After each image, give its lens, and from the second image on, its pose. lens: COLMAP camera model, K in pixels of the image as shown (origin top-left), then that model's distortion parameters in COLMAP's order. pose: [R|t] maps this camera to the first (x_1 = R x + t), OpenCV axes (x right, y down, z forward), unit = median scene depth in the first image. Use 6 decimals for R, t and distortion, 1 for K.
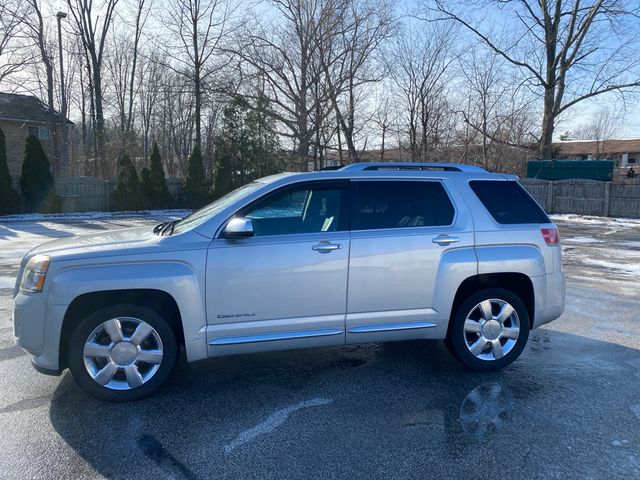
lens RADIAL K [[480.1, 0, 319.6], [0, 480.1, 237.1], [0, 0, 1]] dist [0.025152, -0.022362]
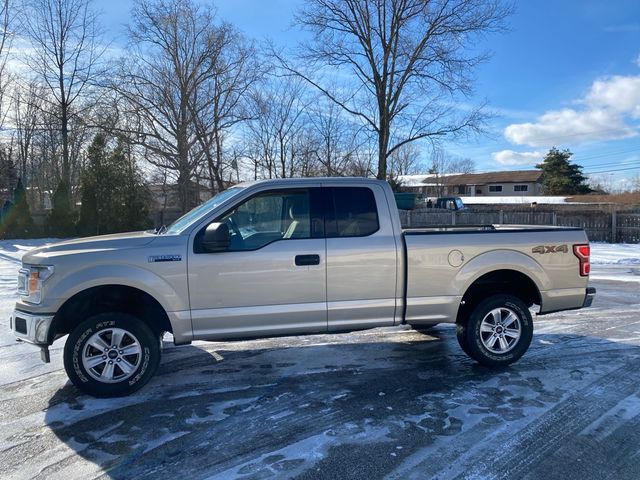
lens RADIAL K [[480.1, 0, 320.5], [0, 480.1, 247.1], [0, 0, 1]] dist [0.025152, -0.022362]
pose [[0.981146, -0.024853, 0.191665, 0.091379], [0.032666, 0.998755, -0.037712, 0.016723], [-0.190489, 0.043262, 0.980736, -0.146044]]
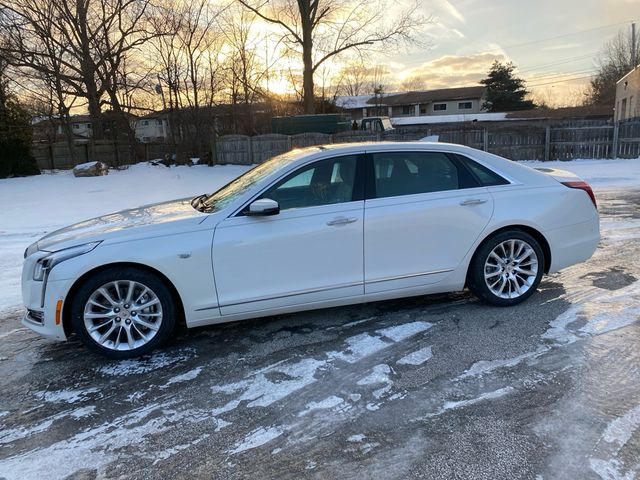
lens RADIAL K [[480.1, 0, 328.4], [0, 480.1, 241.2], [0, 0, 1]] dist [0.025152, -0.022362]
pose [[0.952657, -0.110751, 0.283158, 0.183592], [0.083416, 0.990767, 0.106873, 0.010455], [-0.292380, -0.078194, 0.953100, -0.064857]]
